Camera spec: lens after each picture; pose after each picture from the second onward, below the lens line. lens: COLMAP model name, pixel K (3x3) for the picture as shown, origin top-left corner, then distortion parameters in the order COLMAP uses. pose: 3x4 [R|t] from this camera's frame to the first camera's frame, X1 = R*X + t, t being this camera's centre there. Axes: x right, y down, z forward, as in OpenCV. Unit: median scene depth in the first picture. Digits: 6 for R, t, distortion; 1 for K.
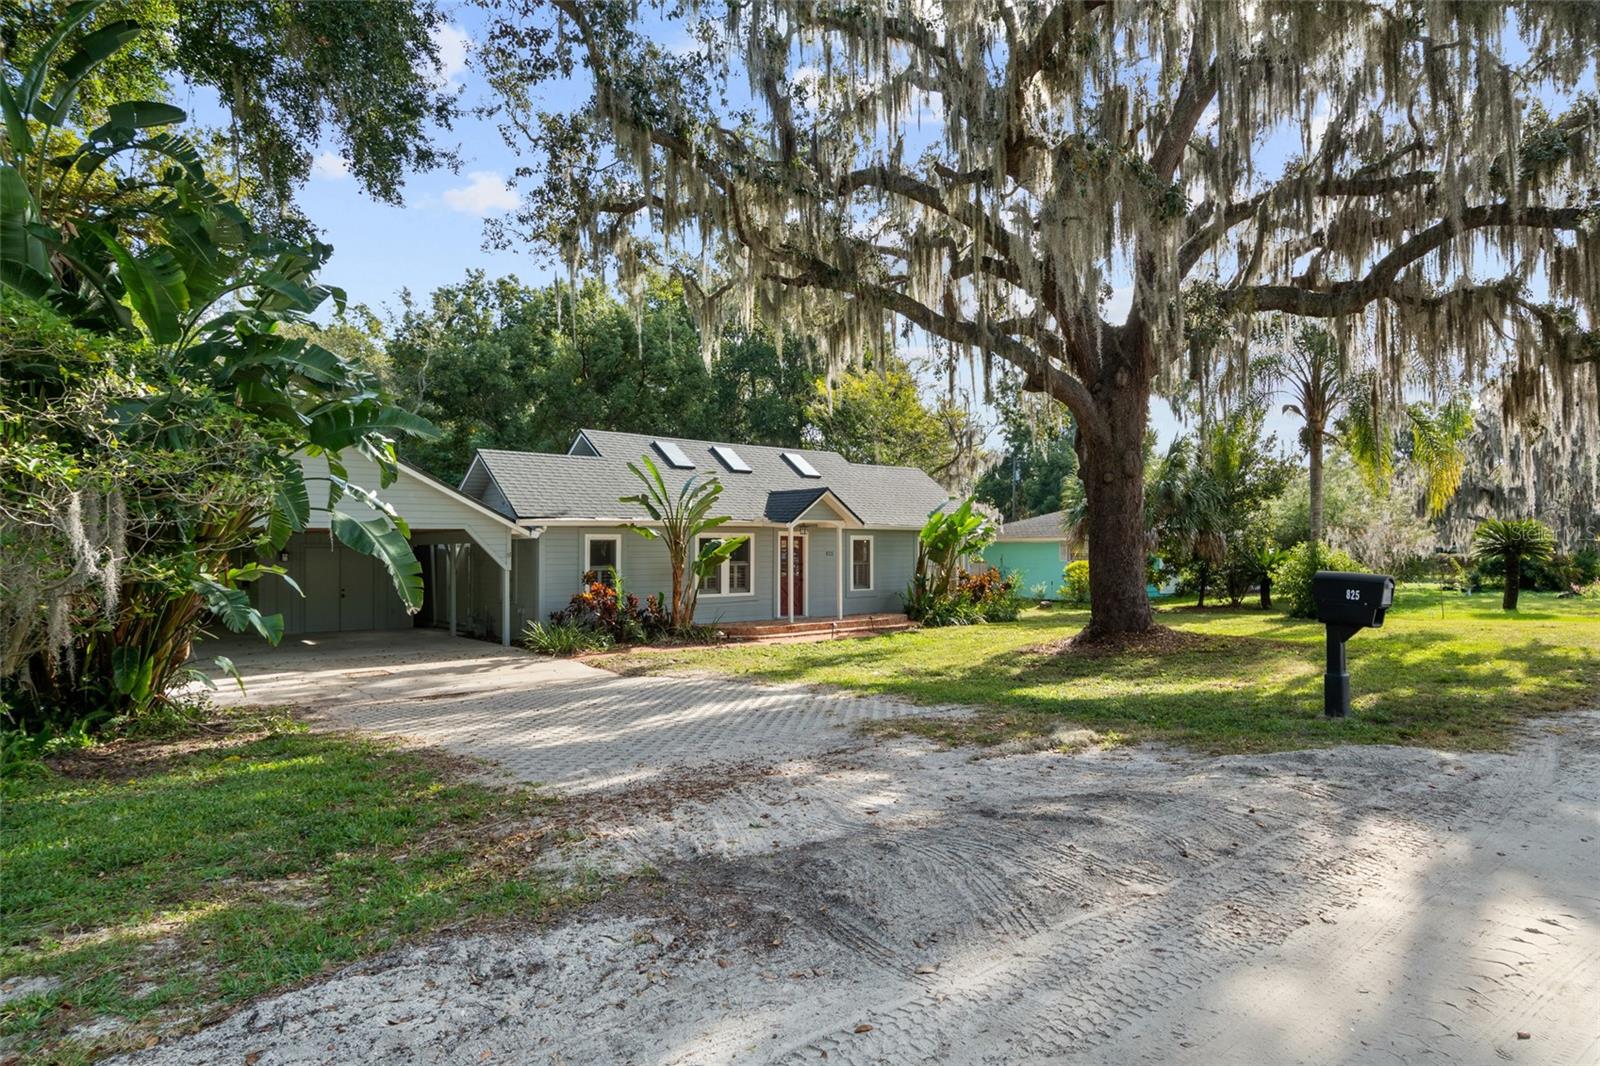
lens RADIAL K [[933.3, 0, 800.0], [0, 933.3, 533.0], [0, 0, 1]] dist [-0.000955, 0.000044]
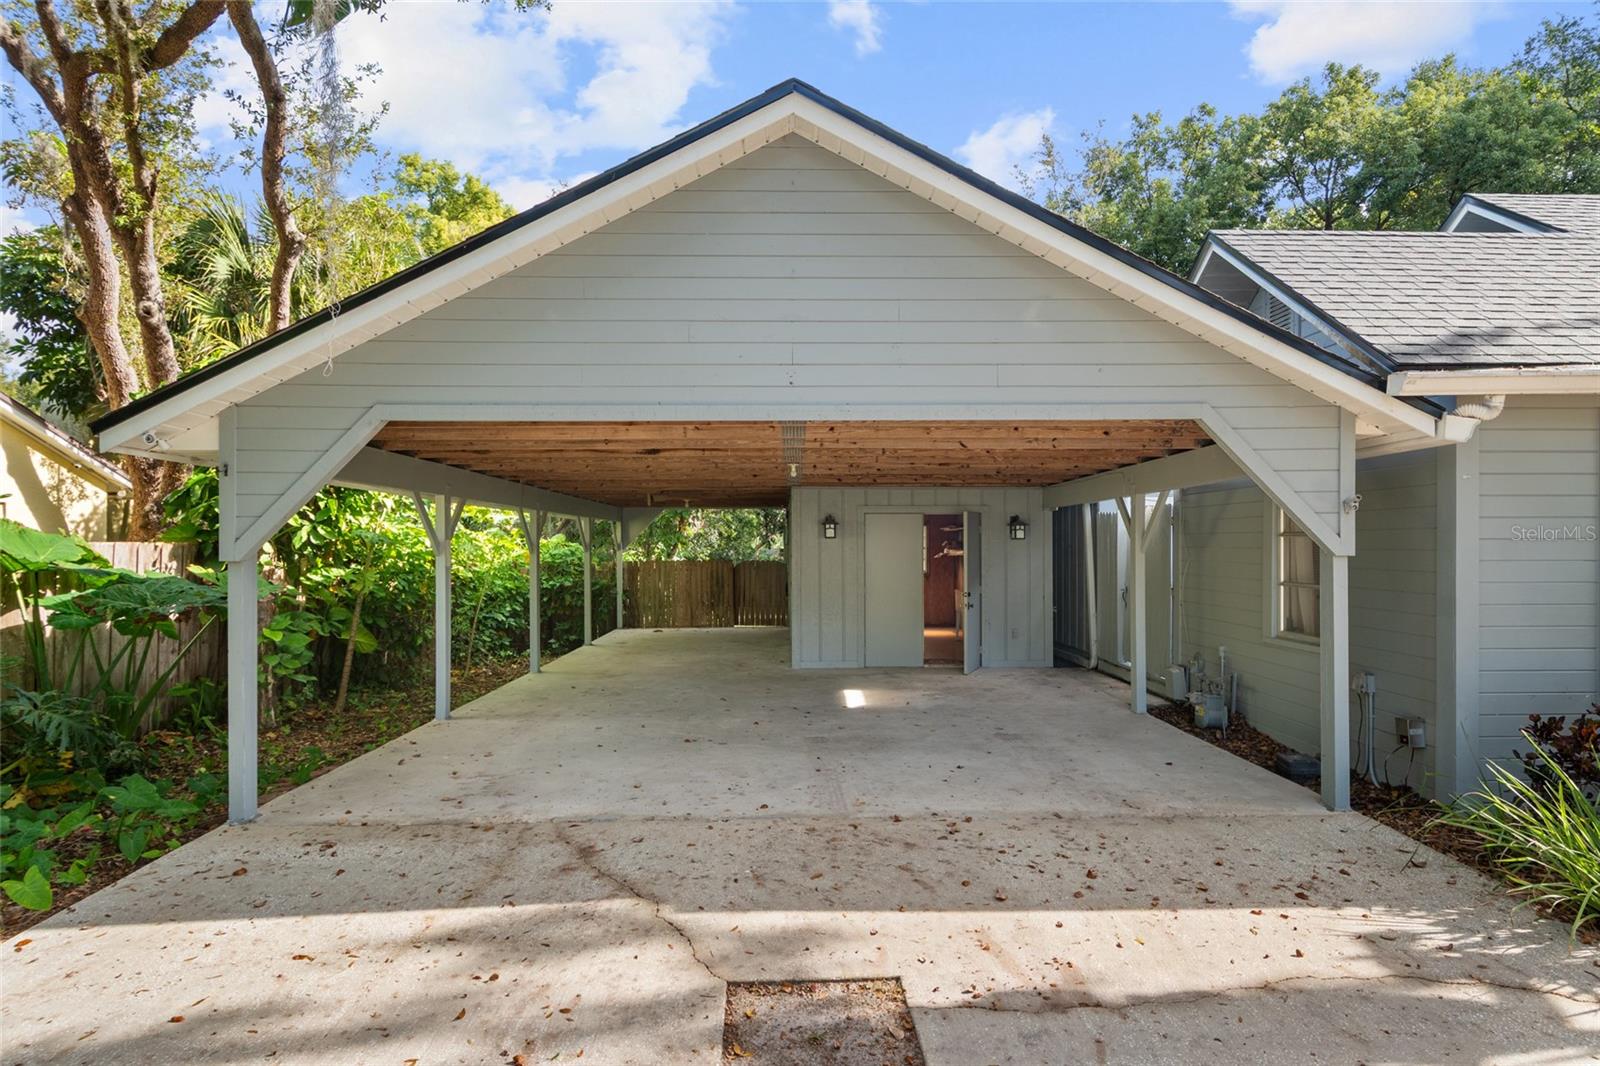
lens RADIAL K [[902.1, 0, 800.0], [0, 902.1, 533.0], [0, 0, 1]] dist [0.002316, 0.001098]
pose [[0.777549, -0.005074, -0.628802, -0.224240], [0.009339, 0.999950, 0.003479, 0.025632], [0.628753, -0.008577, 0.777558, 0.559803]]
